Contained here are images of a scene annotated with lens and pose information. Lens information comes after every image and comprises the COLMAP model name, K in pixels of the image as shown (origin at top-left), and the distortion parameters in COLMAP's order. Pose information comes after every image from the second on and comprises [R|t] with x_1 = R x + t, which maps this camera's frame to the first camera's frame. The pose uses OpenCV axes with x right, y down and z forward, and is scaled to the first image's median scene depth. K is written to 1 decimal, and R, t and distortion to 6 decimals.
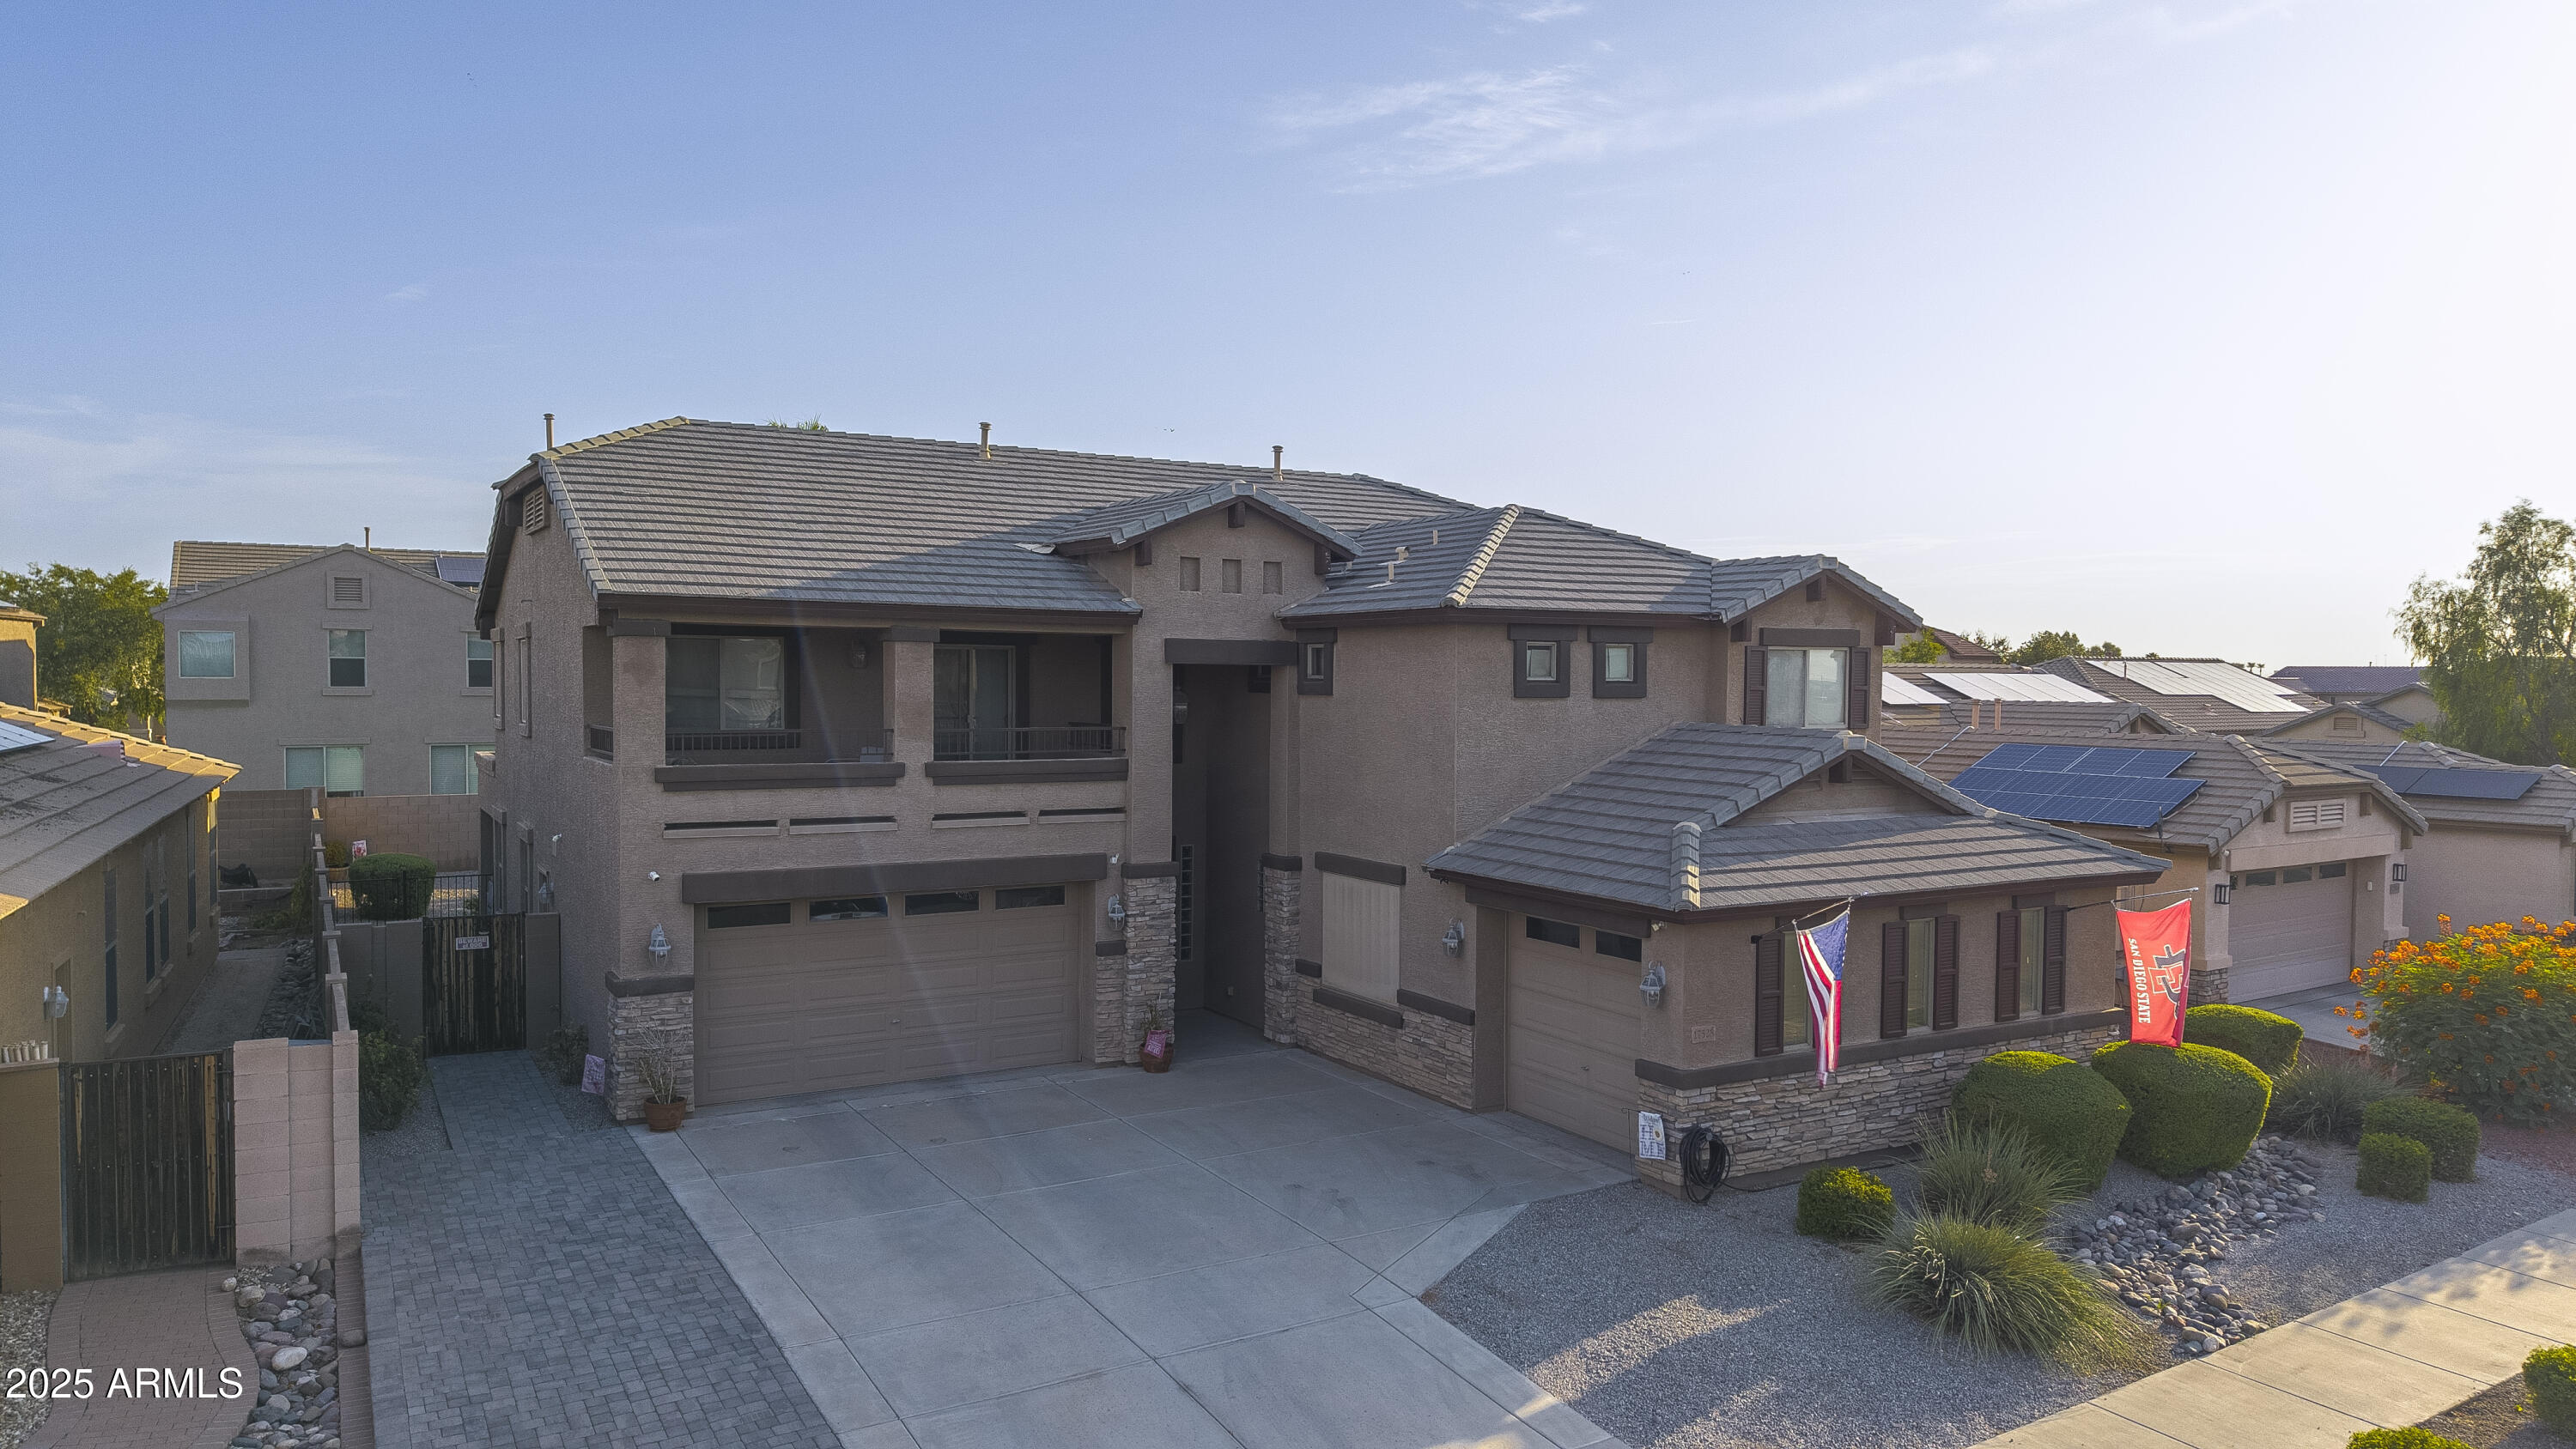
lens RADIAL K [[1705.5, 0, 1288.0], [0, 1705.5, 724.5], [0, 0, 1]] dist [0.043626, -0.046570]
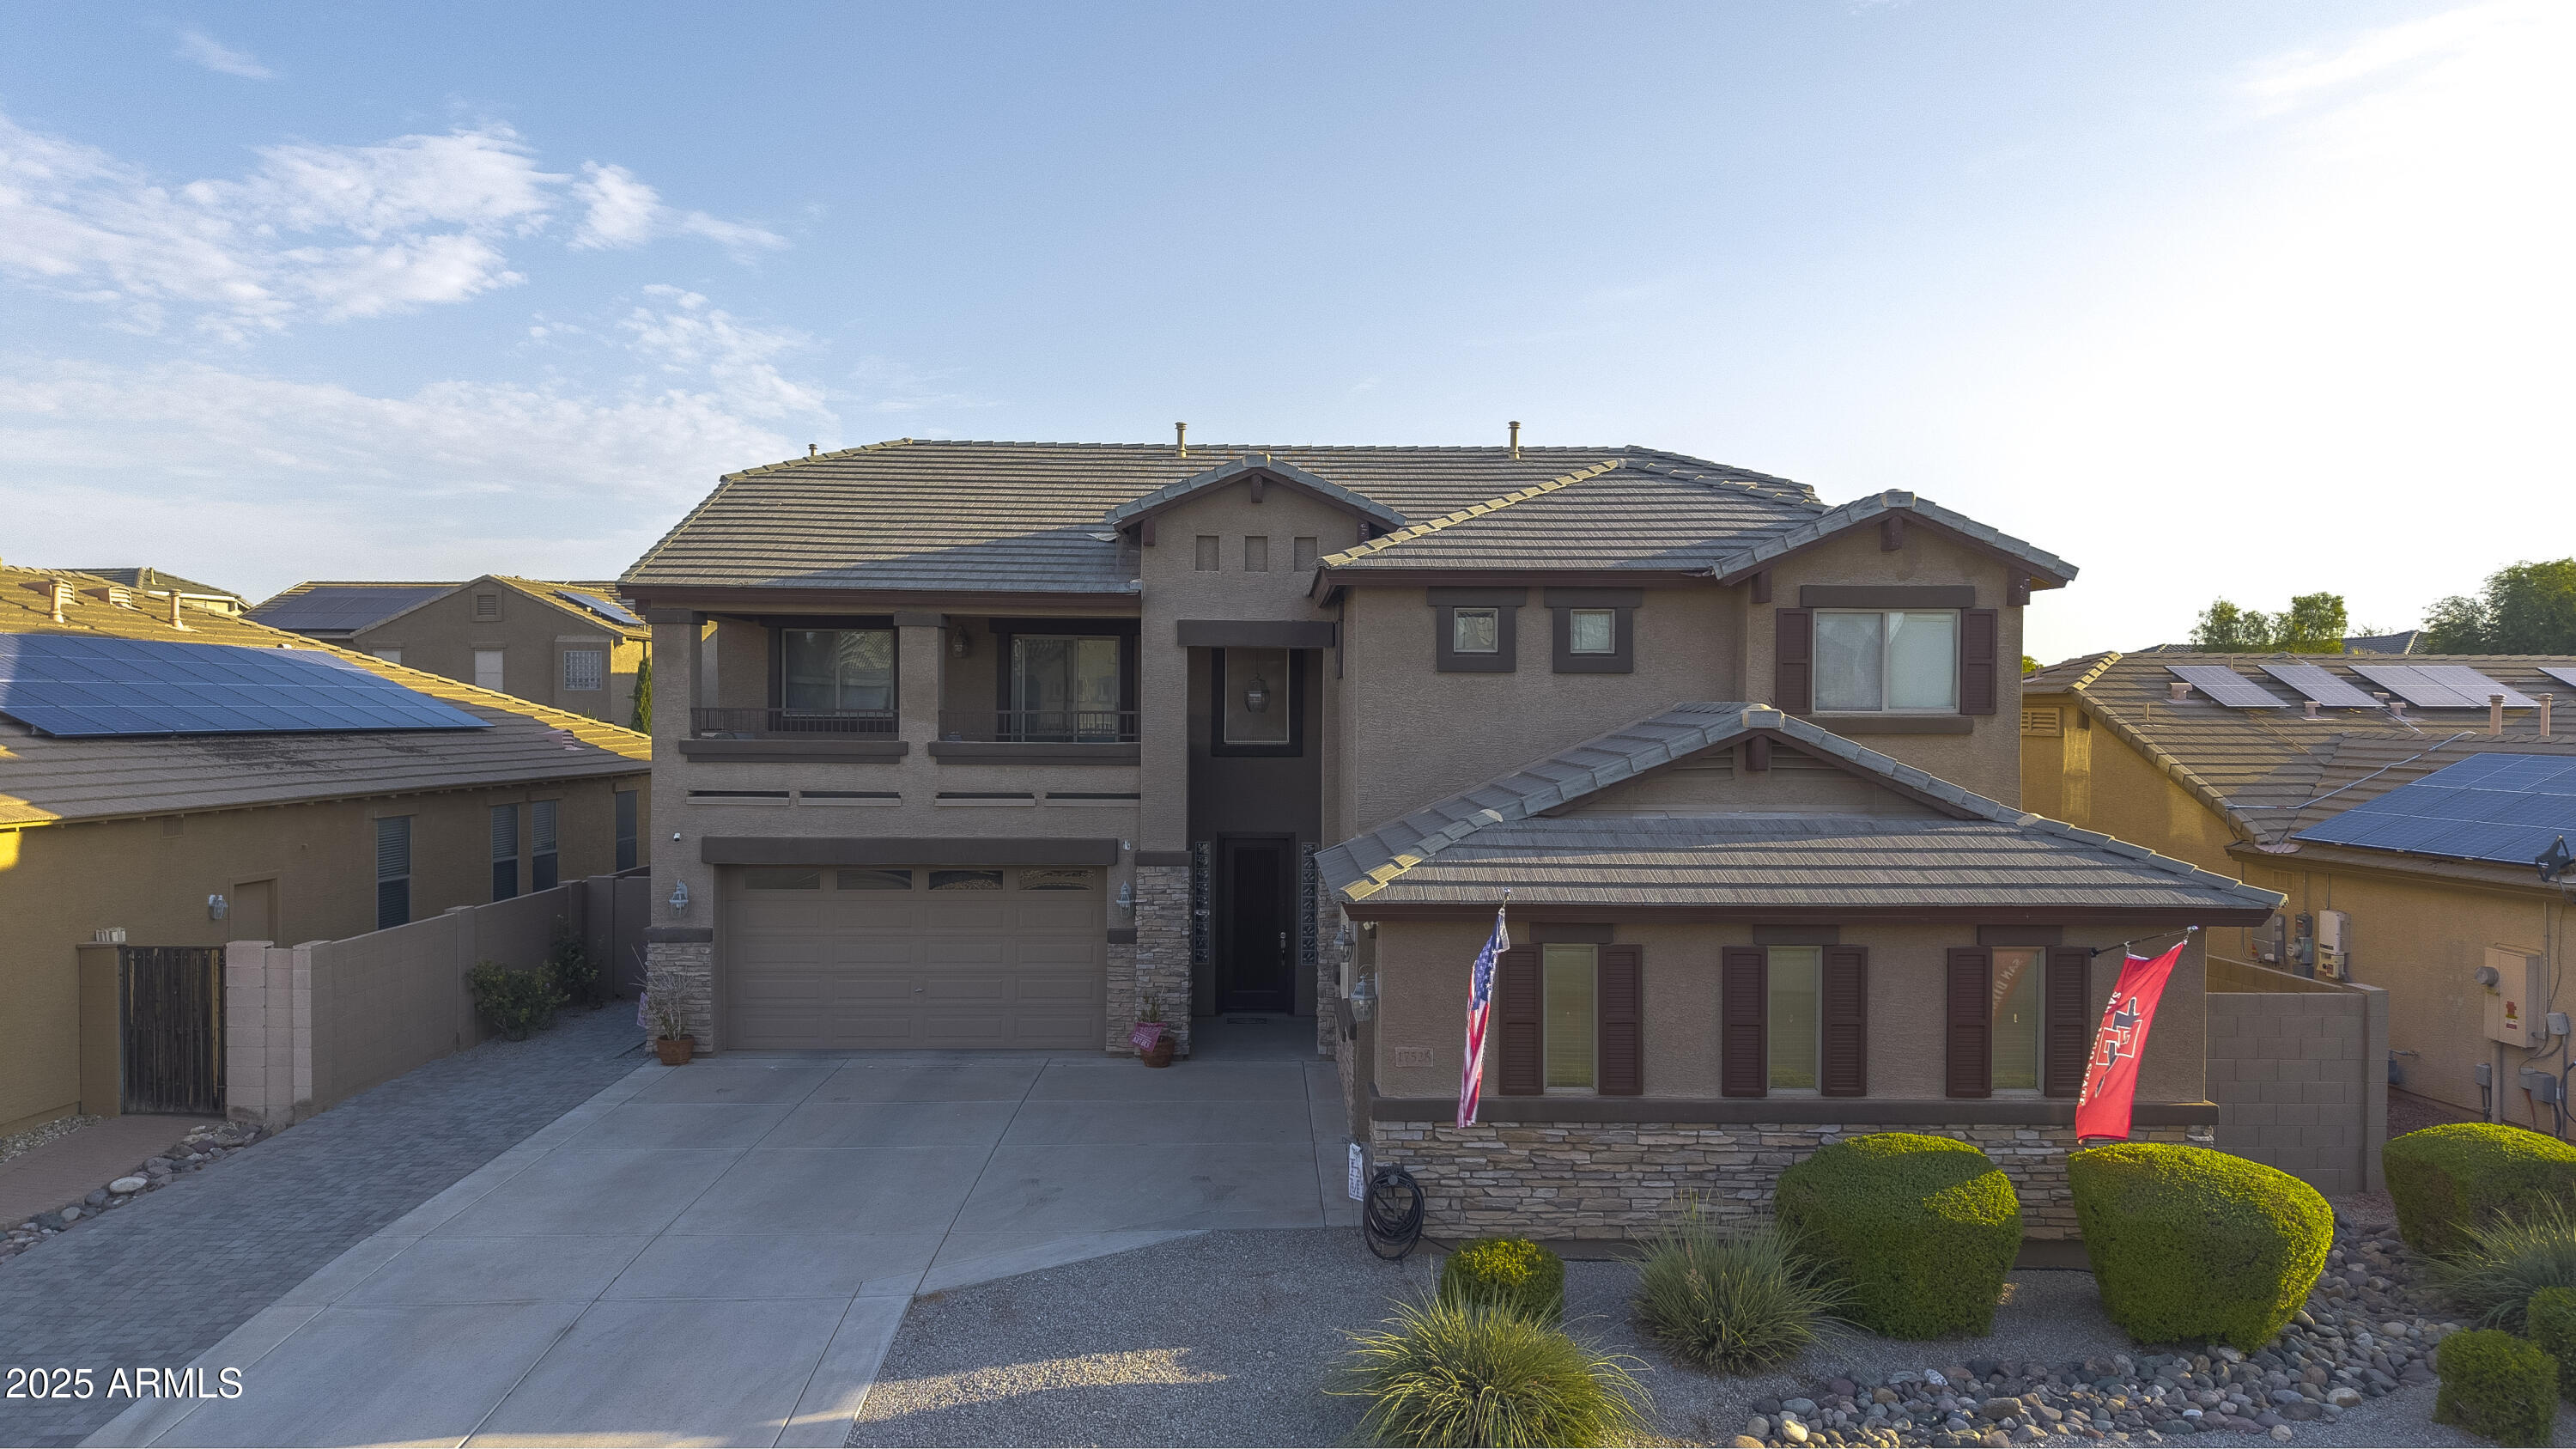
lens RADIAL K [[1706.0, 0, 1288.0], [0, 1706.0, 724.5], [0, 0, 1]] dist [0.043626, -0.046570]
pose [[0.871594, 0.001580, -0.490225, 0.489721], [-0.013993, 0.999668, -0.021657, 0.031030], [0.490028, 0.025736, 0.871327, 0.199029]]
